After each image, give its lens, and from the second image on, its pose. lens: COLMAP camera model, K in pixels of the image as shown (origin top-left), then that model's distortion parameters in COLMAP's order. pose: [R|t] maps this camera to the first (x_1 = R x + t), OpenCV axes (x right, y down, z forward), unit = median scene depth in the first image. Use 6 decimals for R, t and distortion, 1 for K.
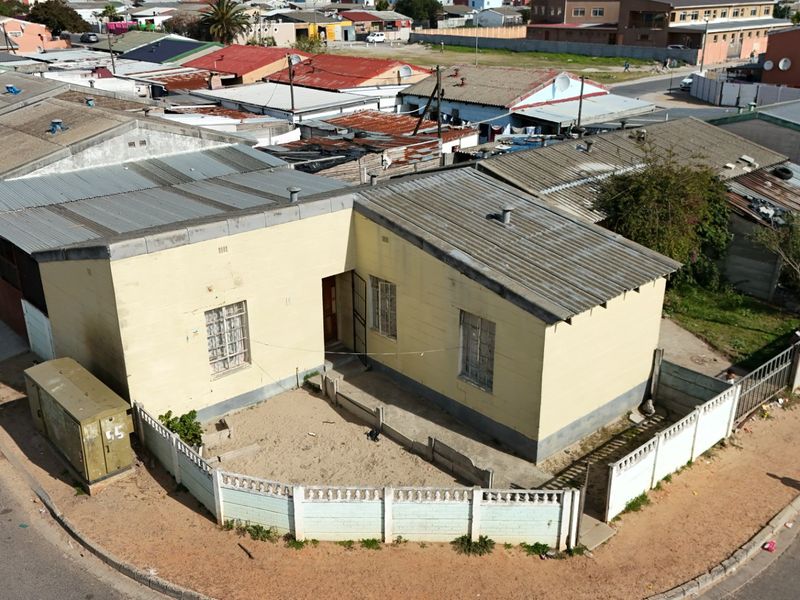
lens RADIAL K [[784.2, 0, 402.3], [0, 784.2, 290.7], [0, 0, 1]] dist [0.102537, -0.142246]
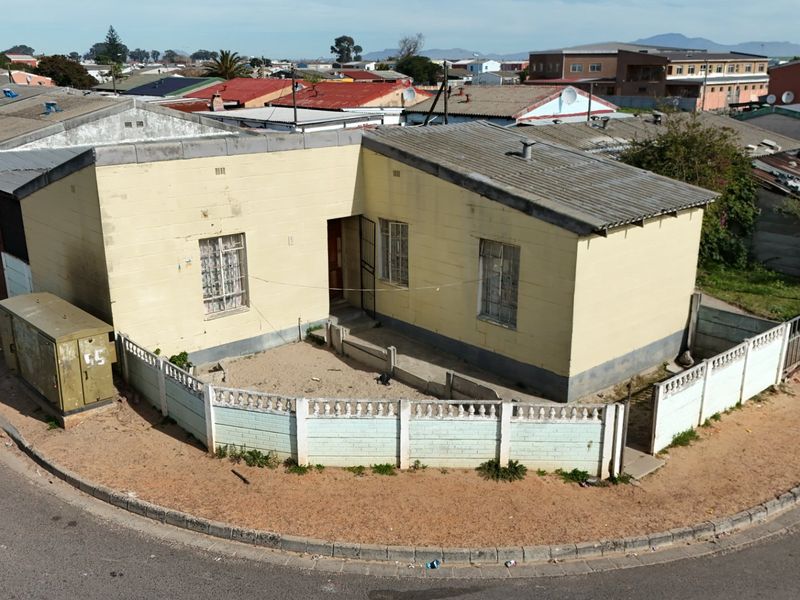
lens RADIAL K [[784.2, 0, 402.3], [0, 784.2, 290.7], [0, 0, 1]] dist [0.102537, -0.142246]
pose [[0.999999, 0.000743, 0.001424, -0.016143], [-0.000618, 0.996263, -0.086371, 0.151025], [-0.001483, 0.086370, 0.996262, 0.090488]]
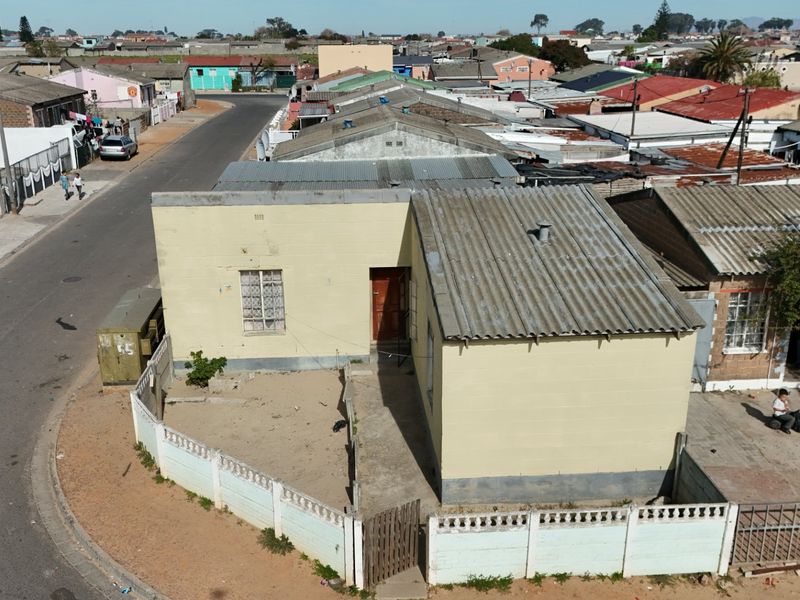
lens RADIAL K [[784.2, 0, 402.3], [0, 784.2, 290.7], [0, 0, 1]] dist [0.102537, -0.142246]
pose [[0.791745, 0.189346, -0.580765, 0.532445], [-0.218925, 0.975545, 0.019600, -0.016021], [0.570273, 0.111625, 0.813835, 0.216935]]
